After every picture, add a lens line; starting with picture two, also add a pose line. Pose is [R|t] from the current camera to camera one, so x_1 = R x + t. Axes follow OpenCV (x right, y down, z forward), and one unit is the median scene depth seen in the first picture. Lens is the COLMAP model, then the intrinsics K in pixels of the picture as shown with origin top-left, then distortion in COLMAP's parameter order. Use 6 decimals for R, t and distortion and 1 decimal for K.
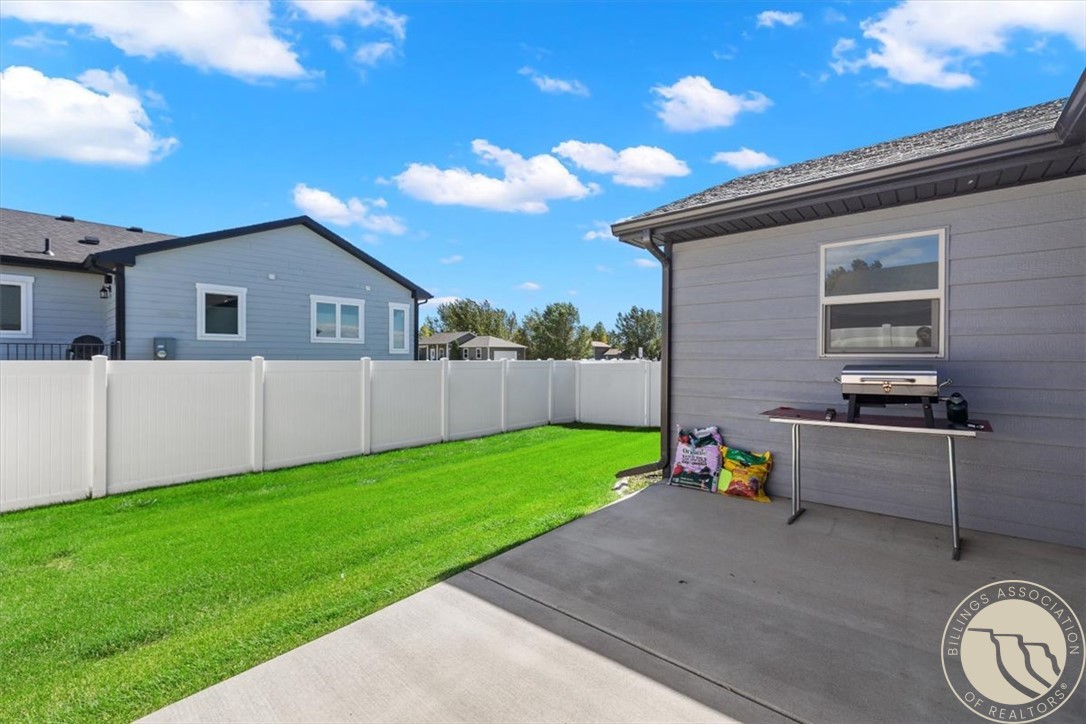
lens RADIAL K [[467.7, 0, 537.3], [0, 467.7, 359.6], [0, 0, 1]] dist [0.002153, -0.000031]
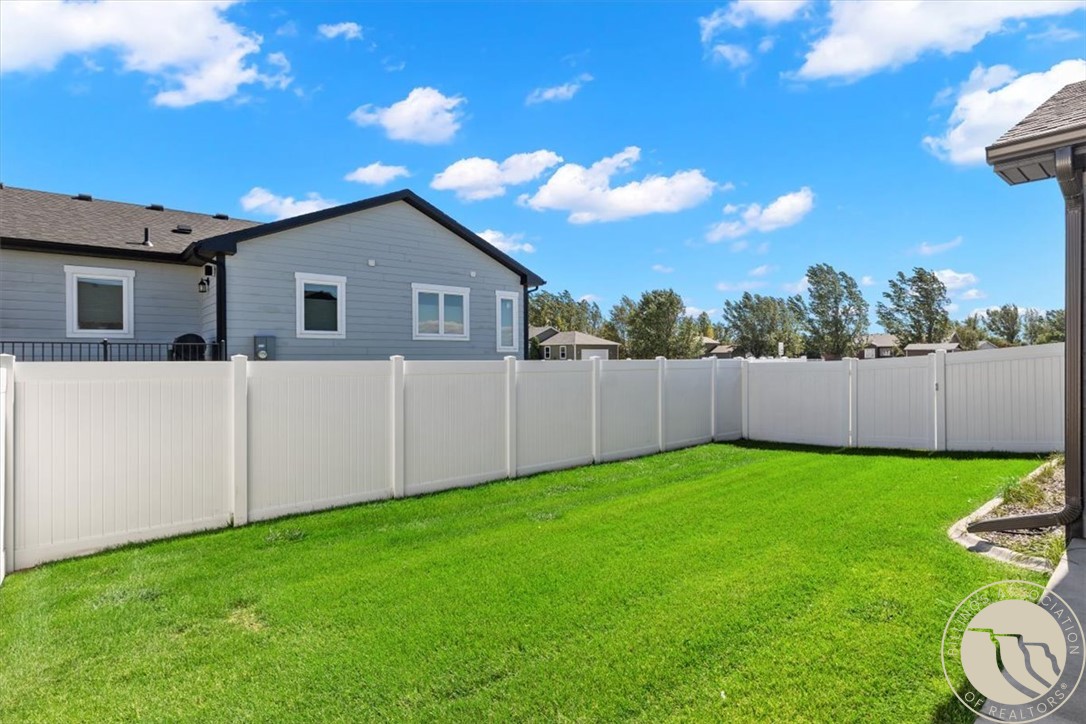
lens RADIAL K [[557.3, 0, 539.1], [0, 557.3, 360.8], [0, 0, 1]] dist [-0.001125, 0.000067]
pose [[0.987874, -0.006007, -0.155139, -0.119015], [0.006363, 0.999978, 0.001797, 0.001579], [0.155124, -0.002763, 0.987891, 0.048756]]
